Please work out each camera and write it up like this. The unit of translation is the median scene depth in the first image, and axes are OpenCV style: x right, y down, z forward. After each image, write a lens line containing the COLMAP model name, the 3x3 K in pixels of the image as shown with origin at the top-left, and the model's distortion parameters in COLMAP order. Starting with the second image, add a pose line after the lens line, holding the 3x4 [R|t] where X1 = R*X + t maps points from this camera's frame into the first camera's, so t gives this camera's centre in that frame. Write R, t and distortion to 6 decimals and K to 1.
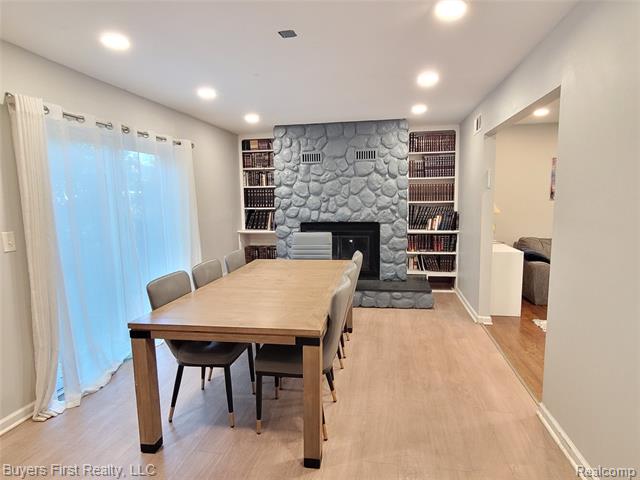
lens RADIAL K [[381.7, 0, 320.0], [0, 381.7, 240.0], [0, 0, 1]] dist [0.002338, 0.000184]
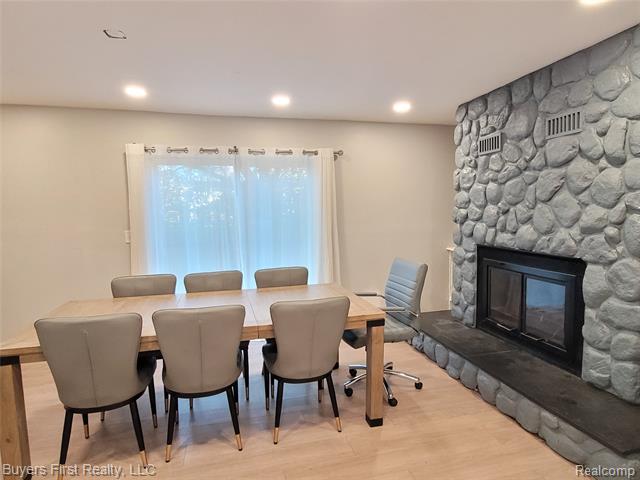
lens RADIAL K [[381.7, 0, 320.0], [0, 381.7, 240.0], [0, 0, 1]] dist [0.002338, 0.000184]
pose [[0.402252, 0.085580, -0.911521, 0.457432], [-0.093954, 0.994224, 0.051883, -0.064855], [0.910696, 0.064771, 0.407969, 0.499563]]
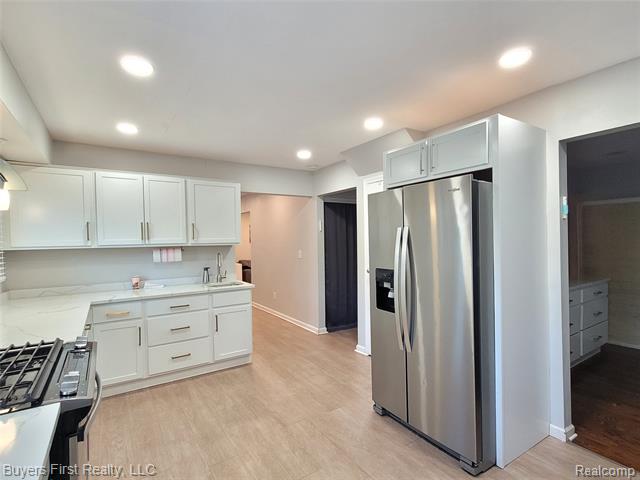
lens RADIAL K [[322.4, 0, 322.0], [0, 322.4, 245.8], [0, 0, 1]] dist [-0.000221, -0.000624]
pose [[0.705642, -0.012169, 0.708464, -0.484669], [0.090371, 0.993233, -0.072950, 0.096833], [-0.702782, 0.115501, 0.701966, -0.700804]]
